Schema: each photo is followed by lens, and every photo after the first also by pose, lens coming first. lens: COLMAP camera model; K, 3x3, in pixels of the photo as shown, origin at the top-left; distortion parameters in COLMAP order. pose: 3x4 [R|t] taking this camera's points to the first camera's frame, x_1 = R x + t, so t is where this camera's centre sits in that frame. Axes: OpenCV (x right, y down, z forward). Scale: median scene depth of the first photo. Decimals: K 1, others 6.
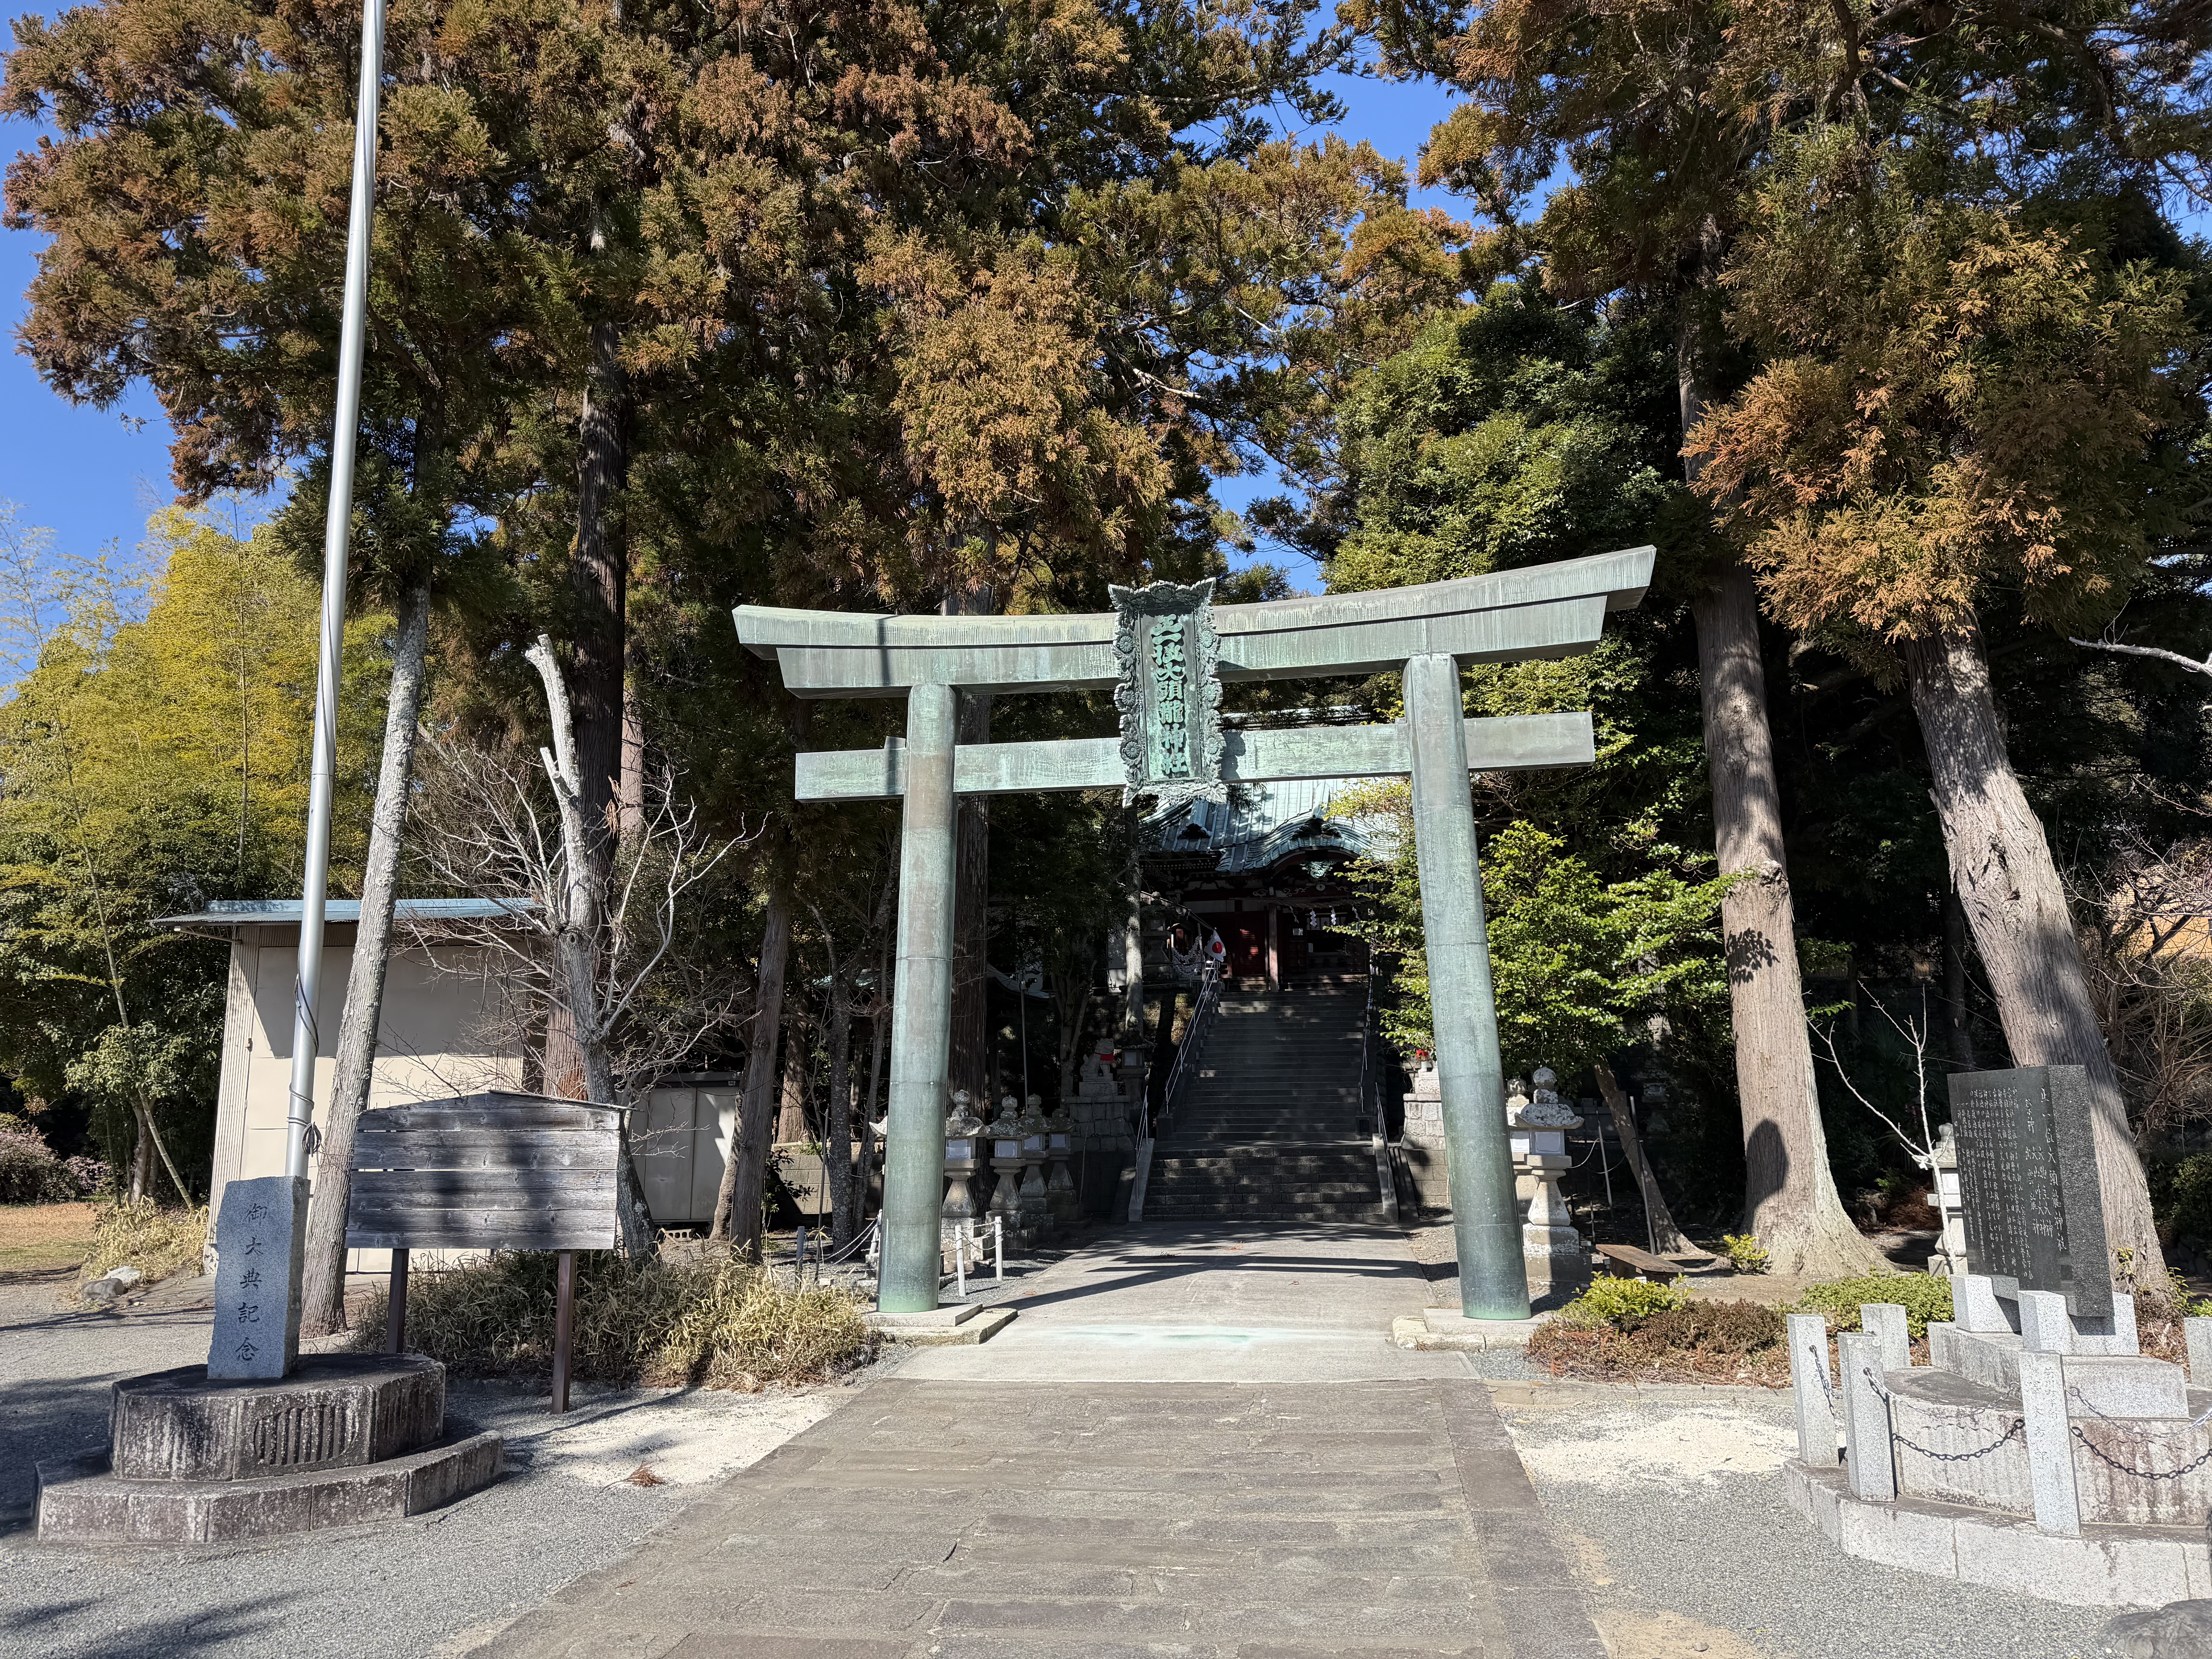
lens RADIAL K [[1532.0, 0, 1109.0], [0, 1532.0, 829.6], [0, 0, 1]] dist [-0.005539, -0.013666]
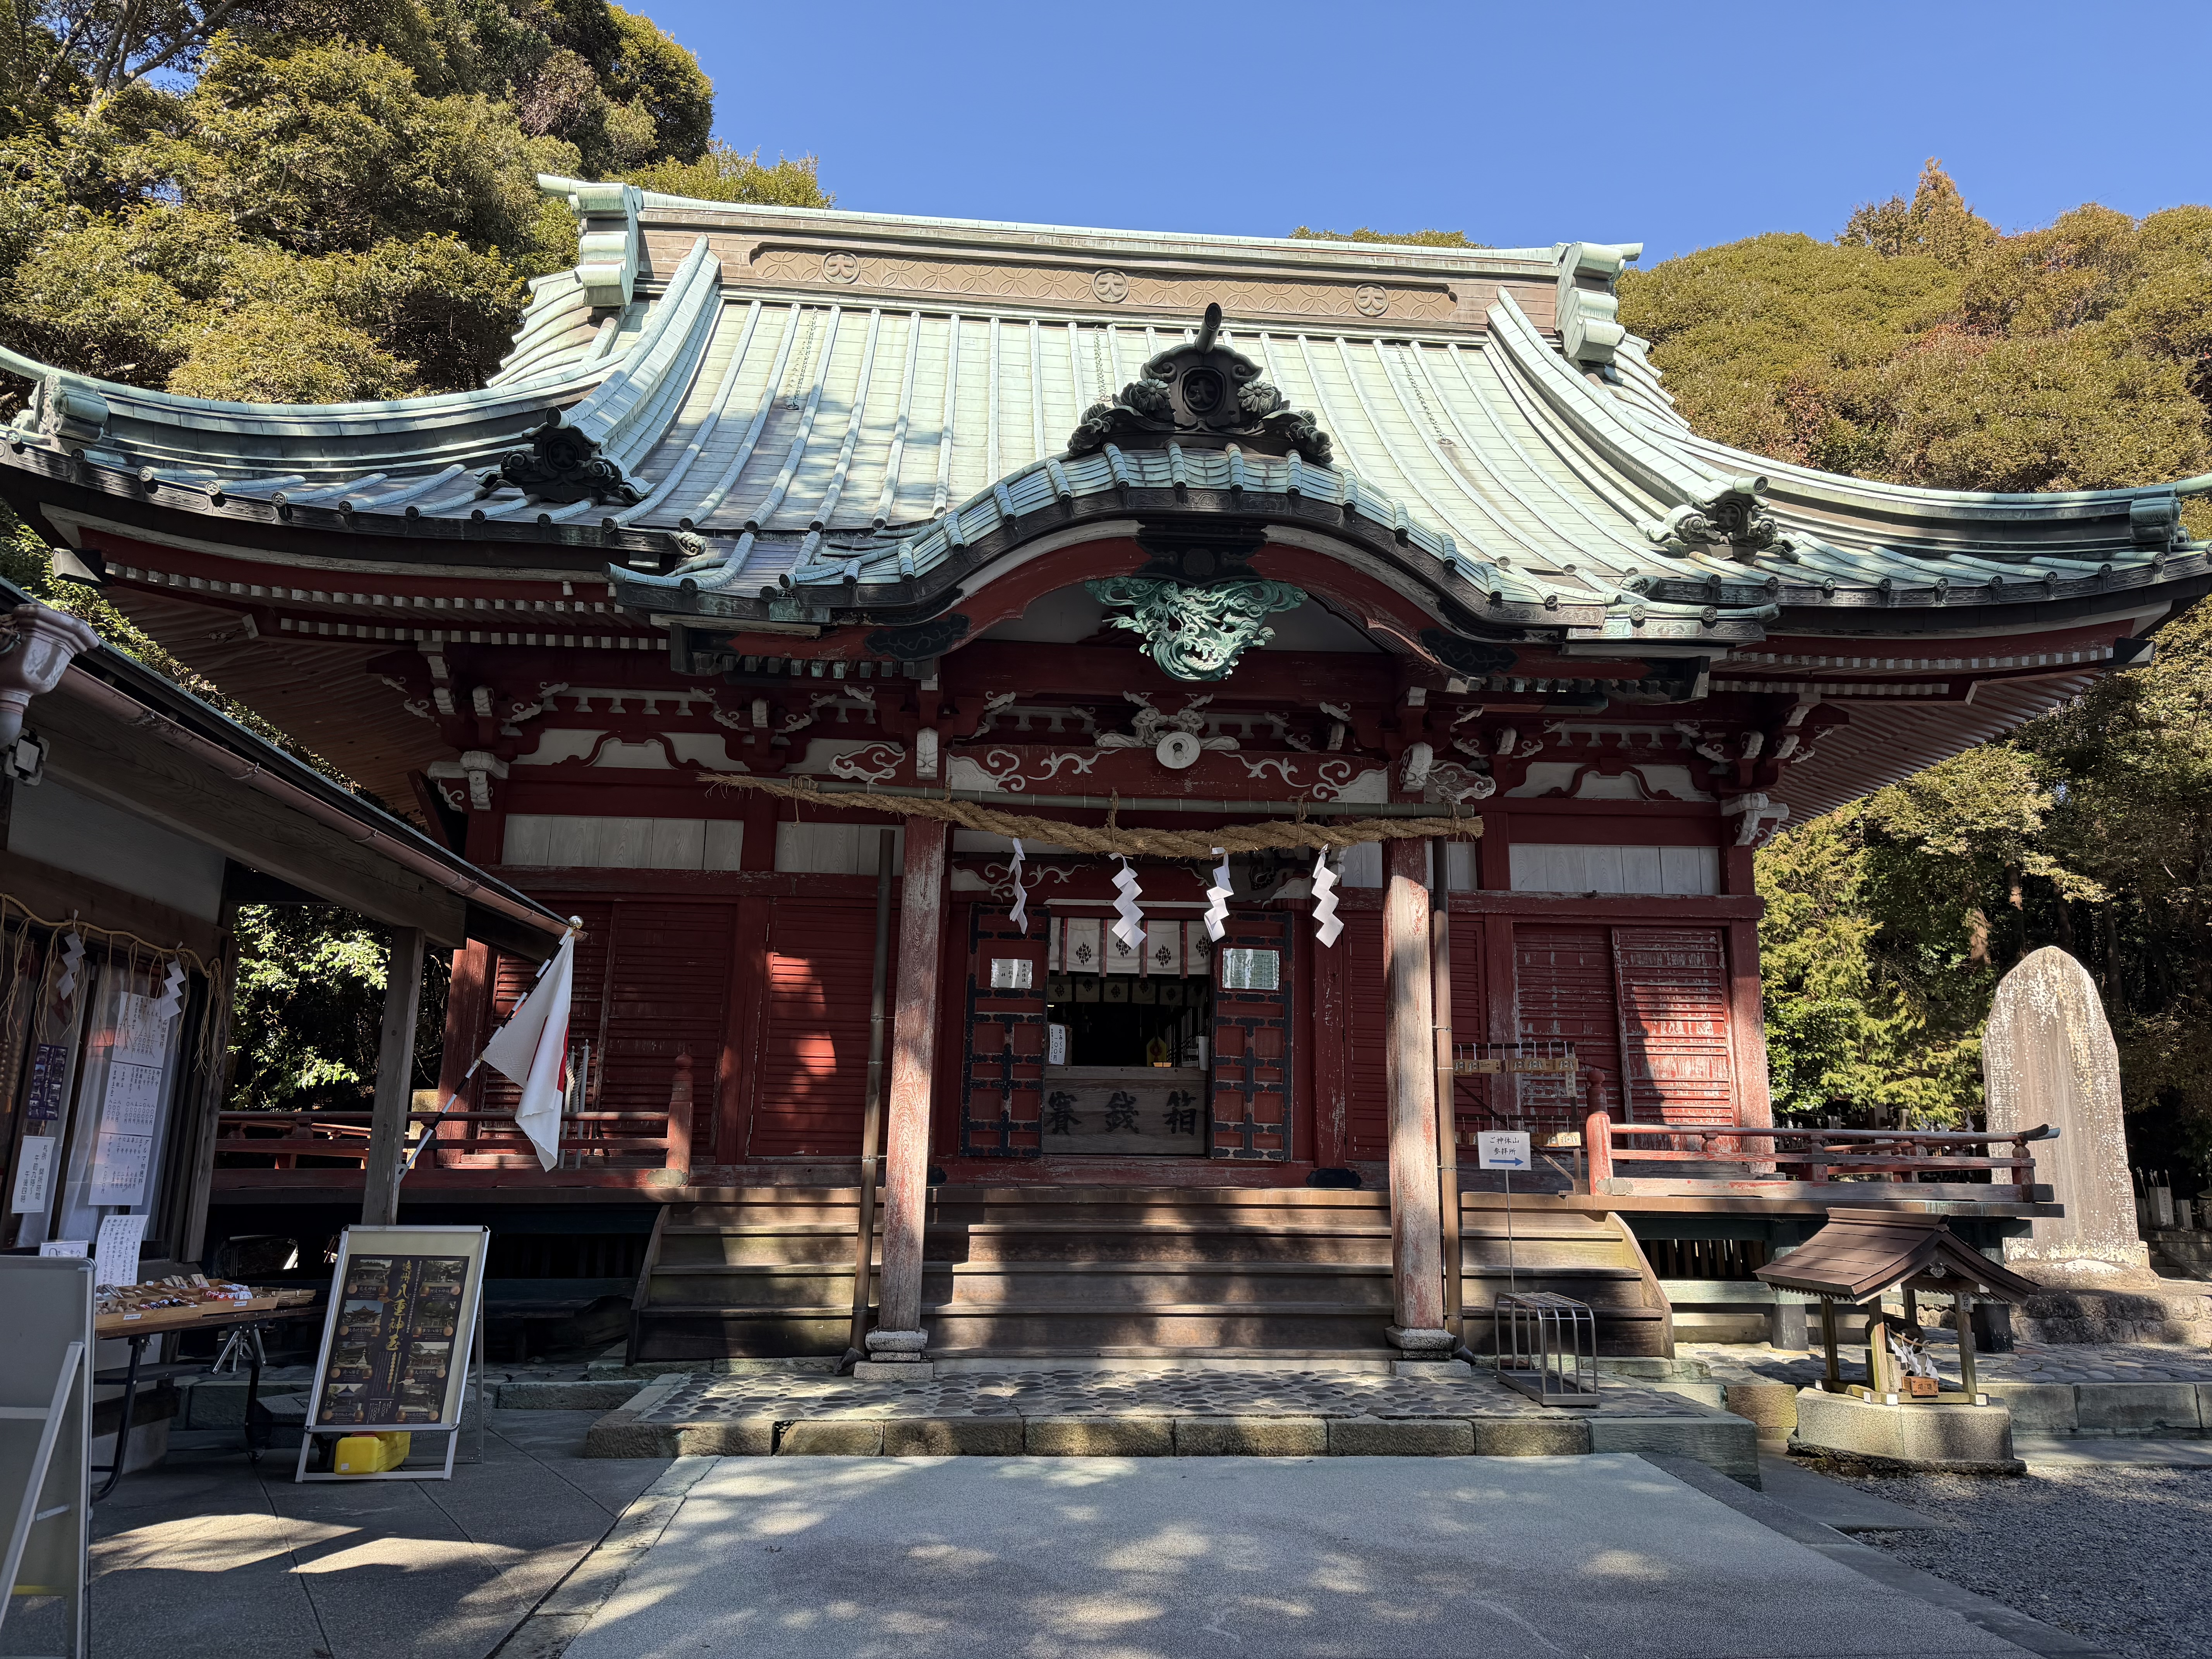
lens RADIAL K [[1532.0, 0, 1103.5], [0, 1532.0, 831.8], [0, 0, 1]] dist [-0.005539, -0.013666]
pose [[0.965445, 0.073726, 0.249962, 0.080157], [-0.065550, 0.997011, -0.040887, 0.055849], [-0.252229, 0.023089, 0.967392, 0.809091]]
